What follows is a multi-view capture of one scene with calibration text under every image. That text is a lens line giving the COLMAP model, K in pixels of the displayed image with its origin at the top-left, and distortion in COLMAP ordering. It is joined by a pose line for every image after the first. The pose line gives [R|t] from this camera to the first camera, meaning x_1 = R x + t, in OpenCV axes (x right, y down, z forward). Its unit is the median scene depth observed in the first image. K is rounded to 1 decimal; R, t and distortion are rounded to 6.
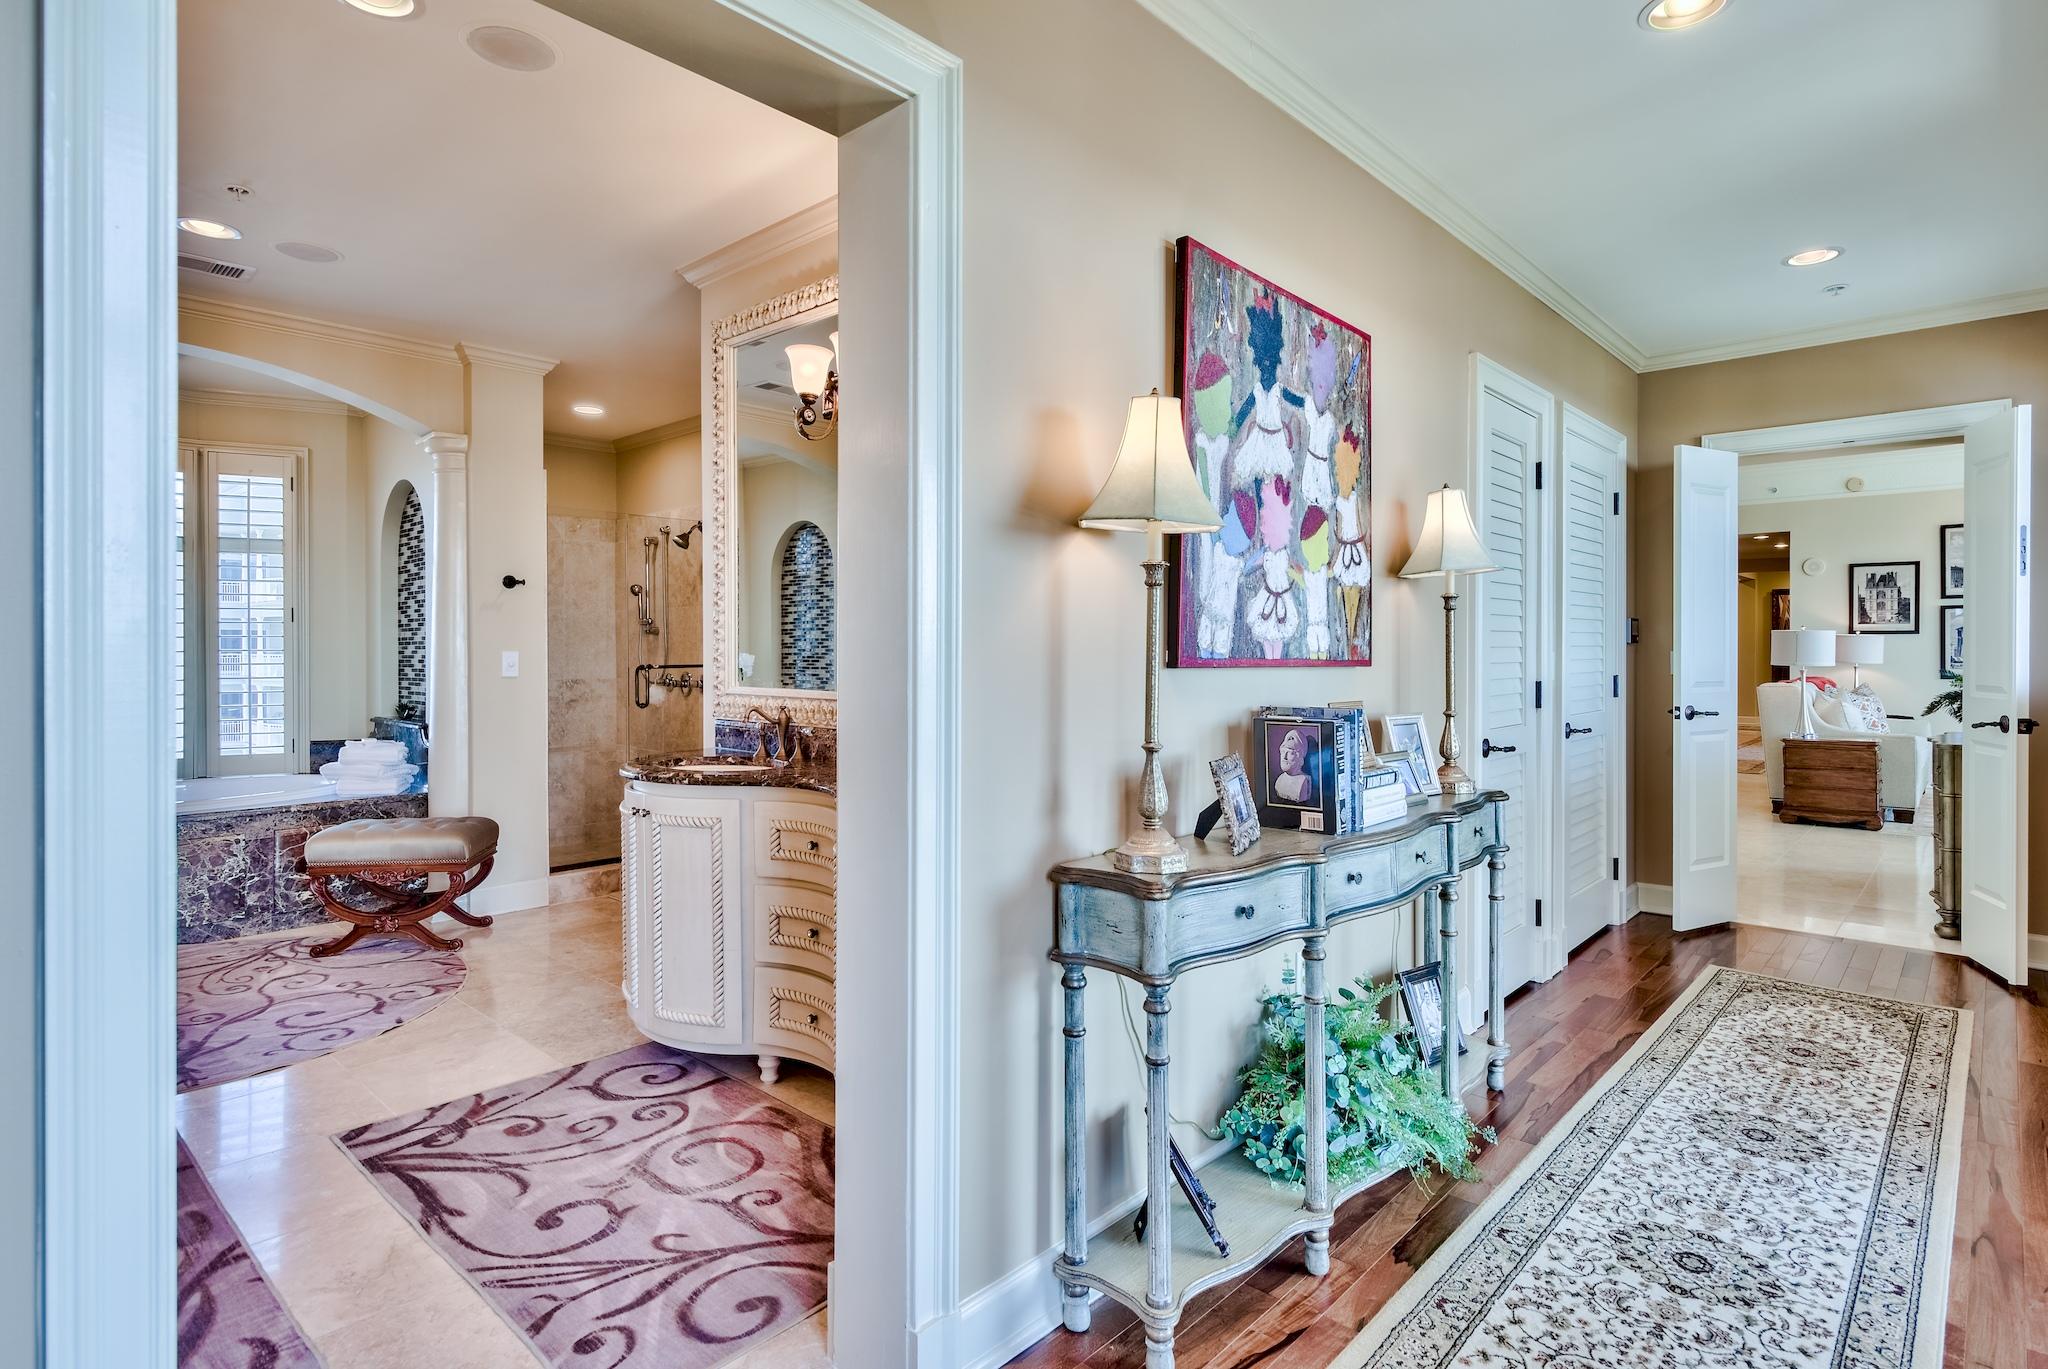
lens RADIAL K [[1054.9, 0, 1028.2], [0, 1054.9, 653.7], [0, 0, 1]] dist [0.000101, -0.000178]
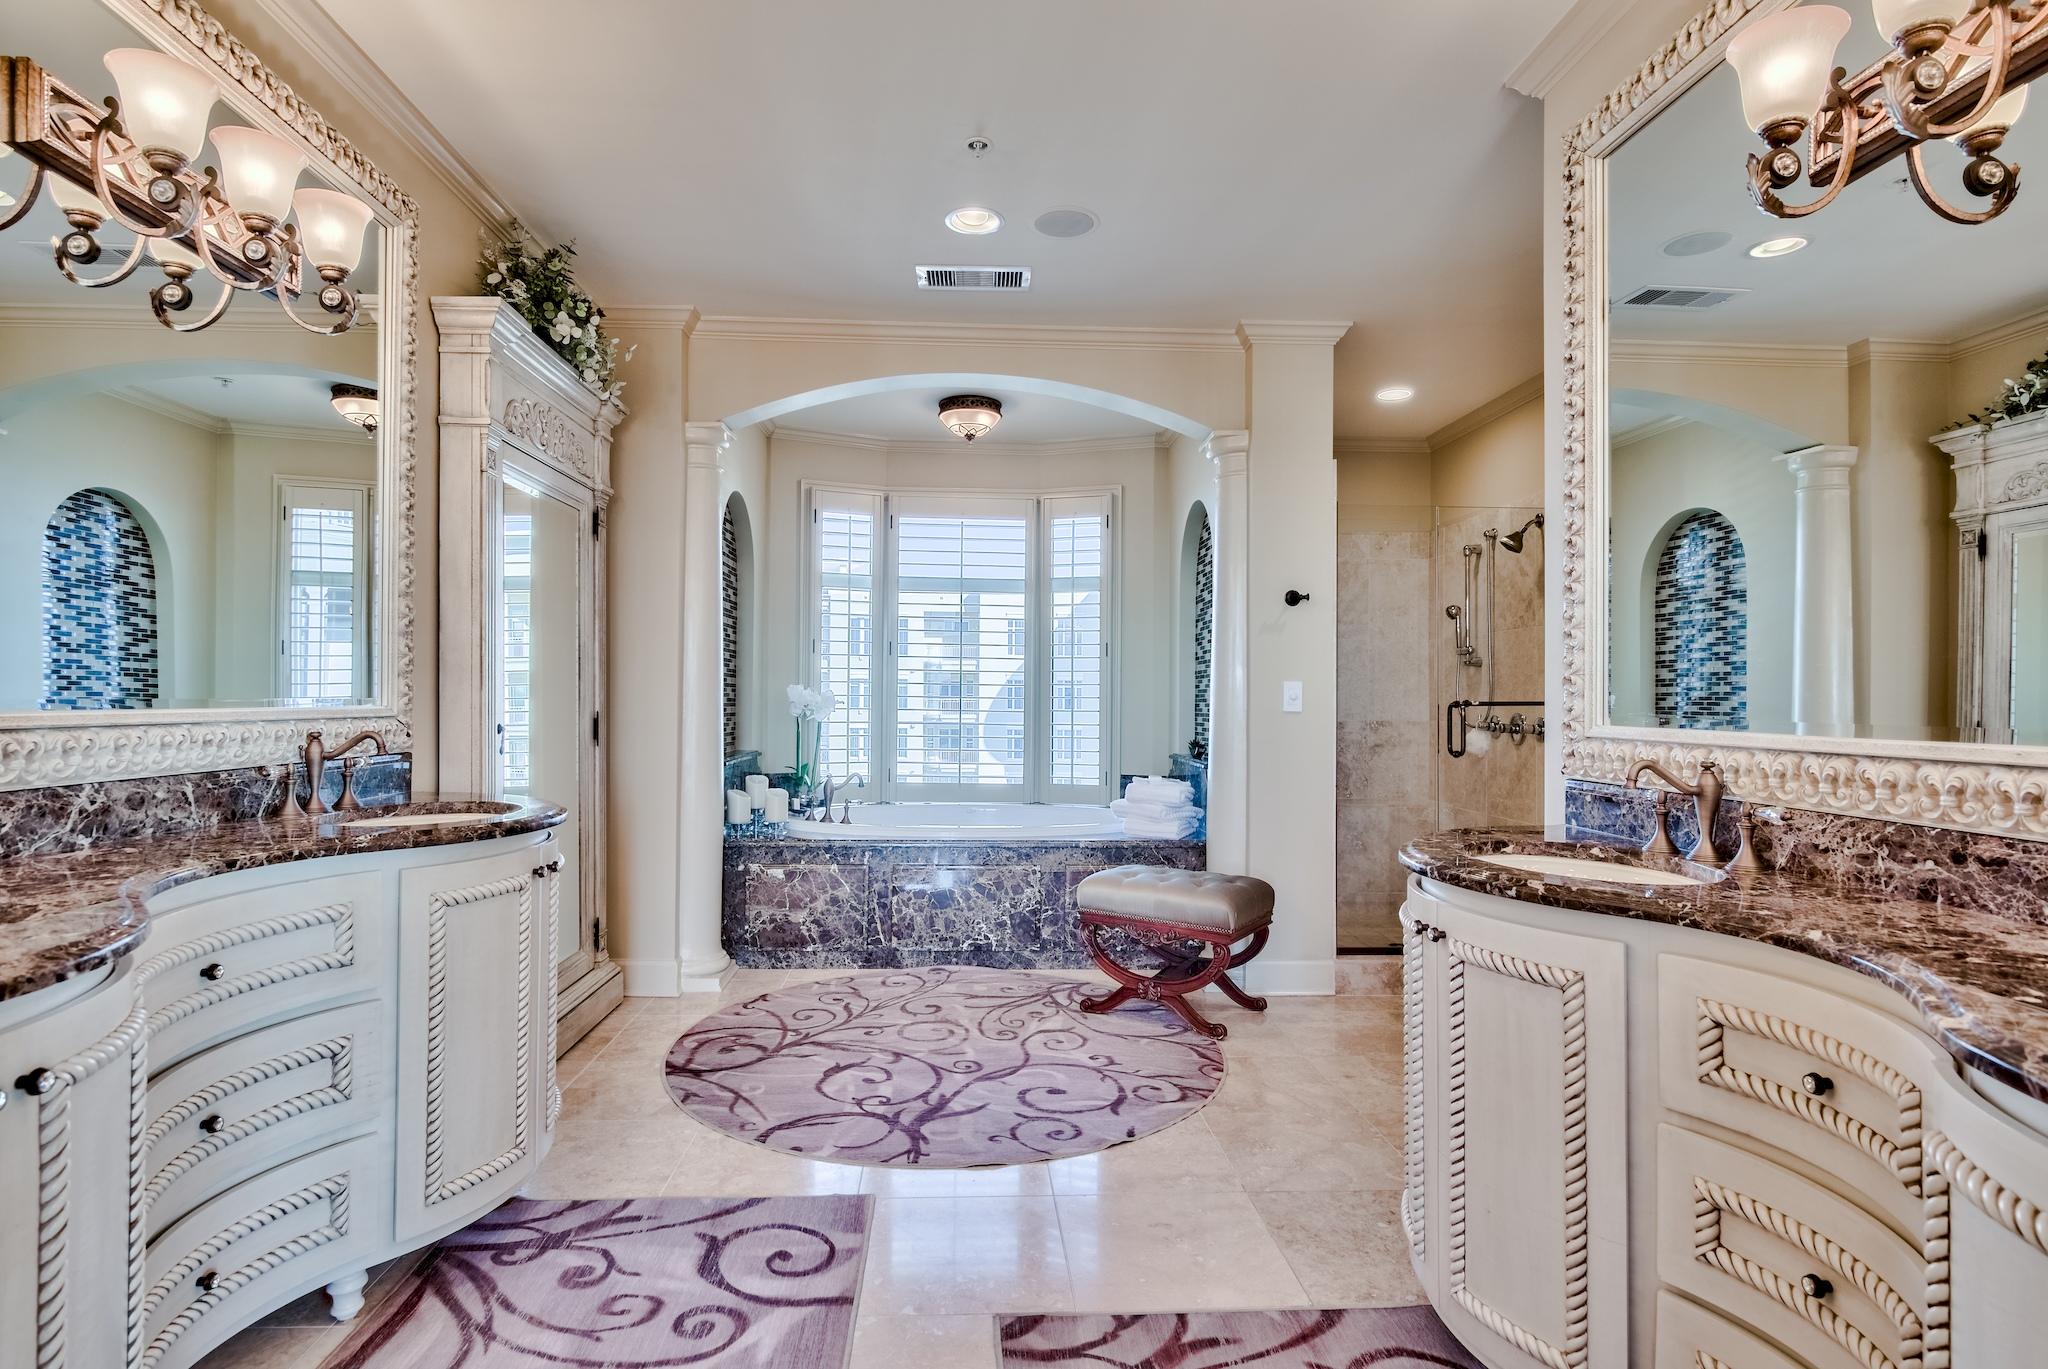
lens RADIAL K [[1031.0, 0, 1000.7], [0, 1031.0, 688.0], [0, 0, 1]] dist [-0.000962, -0.000475]
pose [[0.710522, -0.000360, -0.703674, -0.086677], [-0.011350, 0.999864, -0.011973, 0.016260], [0.703583, 0.016494, 0.710422, 0.273979]]
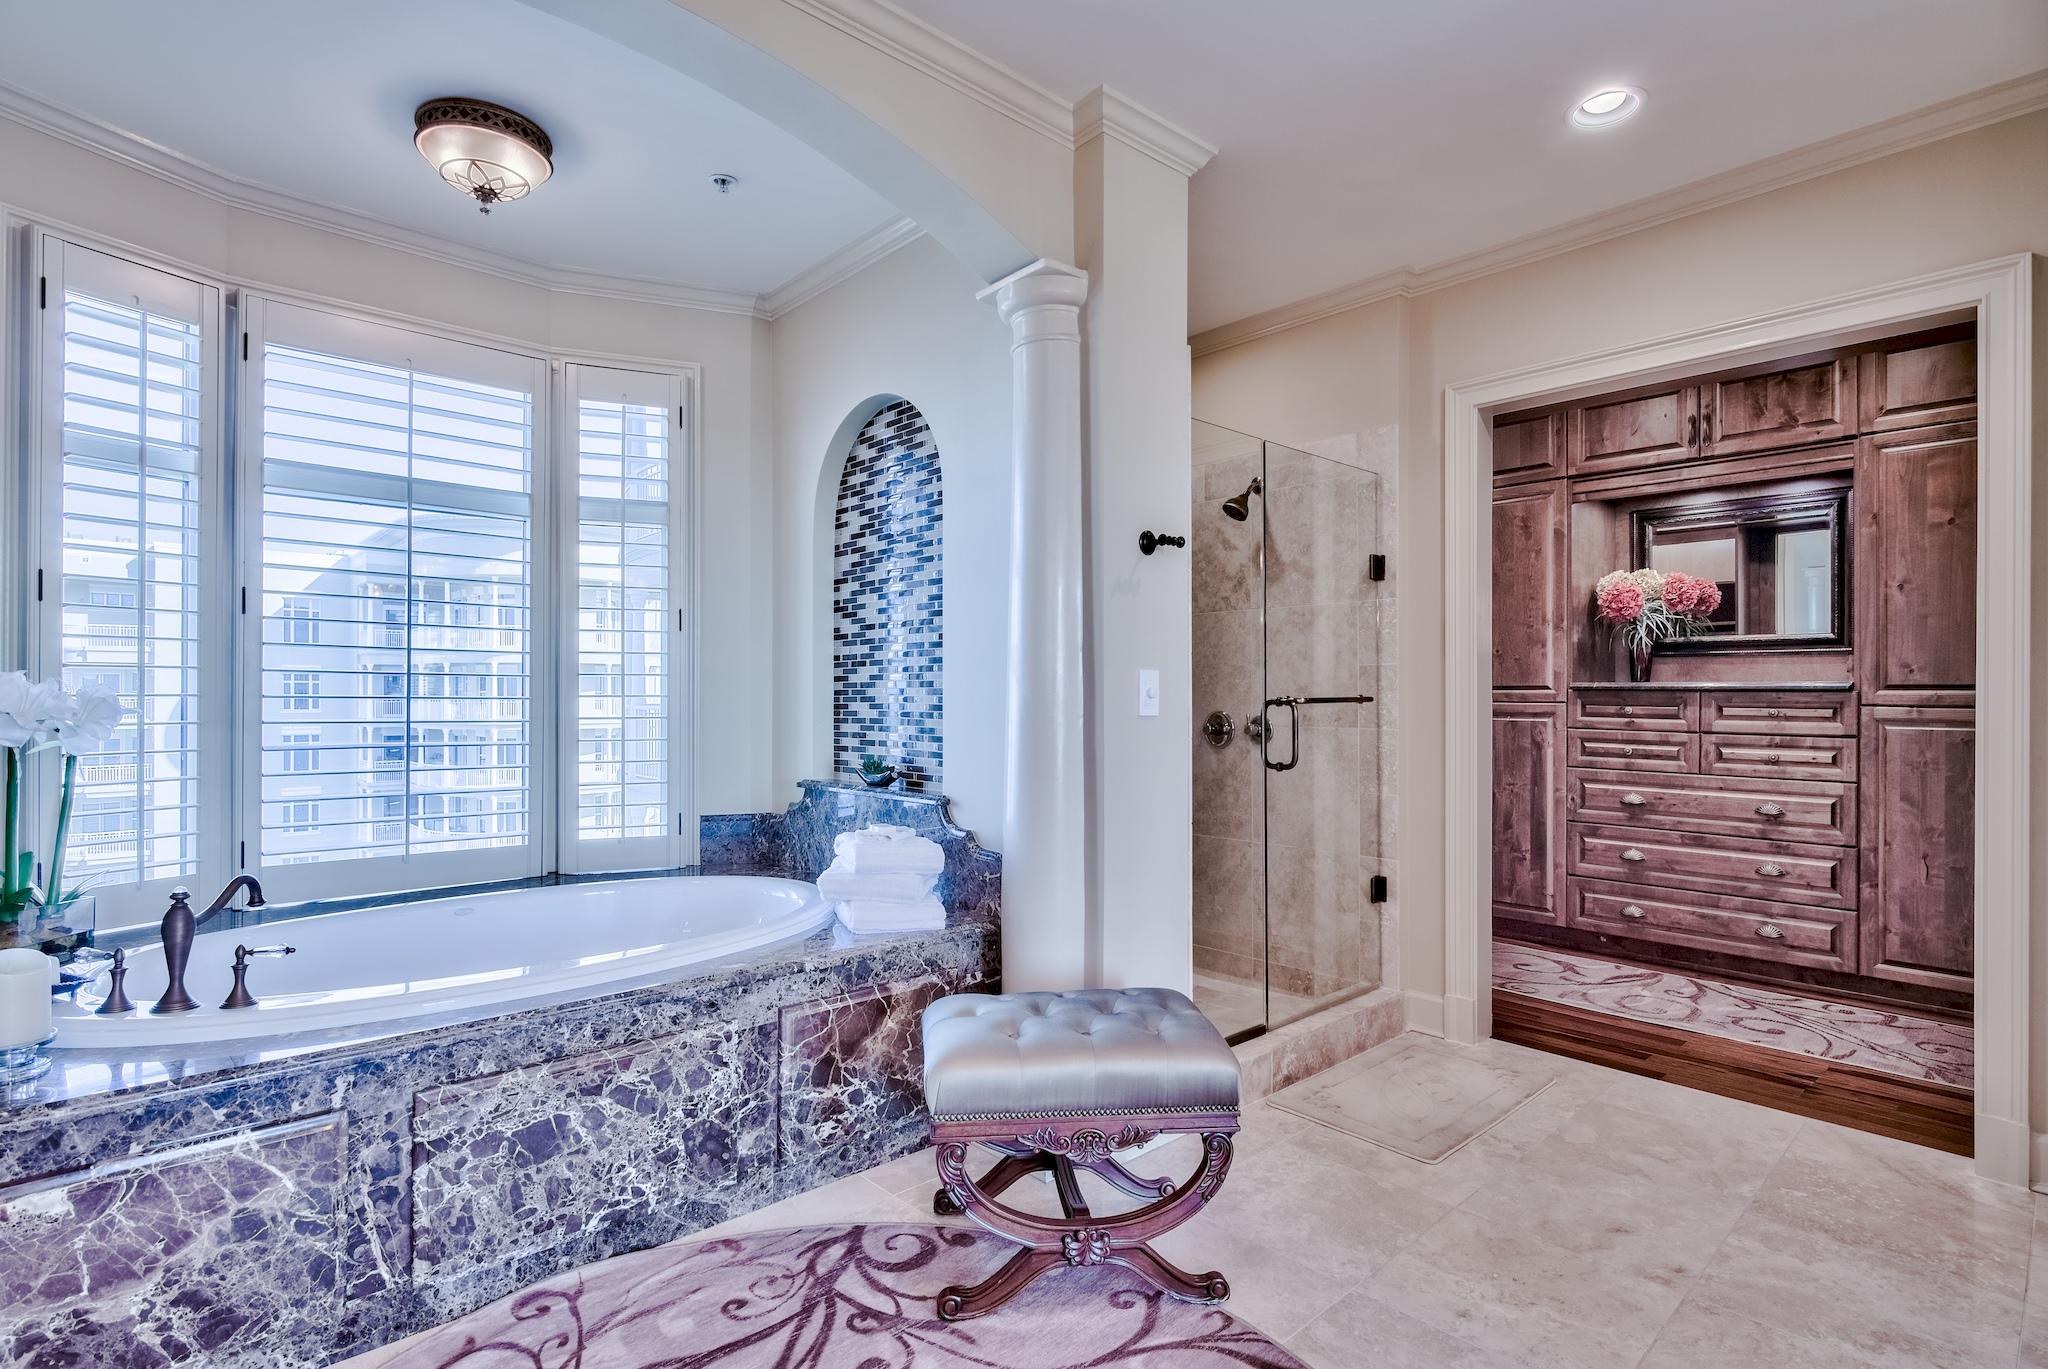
lens RADIAL K [[1009.4, 0, 1022.5], [0, 1009.4, 691.9], [0, 0, 1]] dist [-0.003736, -0.000671]
pose [[0.996377, 0.001059, -0.085035, -0.538907], [-0.001716, 0.999969, -0.007657, 0.014064], [0.085024, 0.007775, 0.996349, 0.498830]]
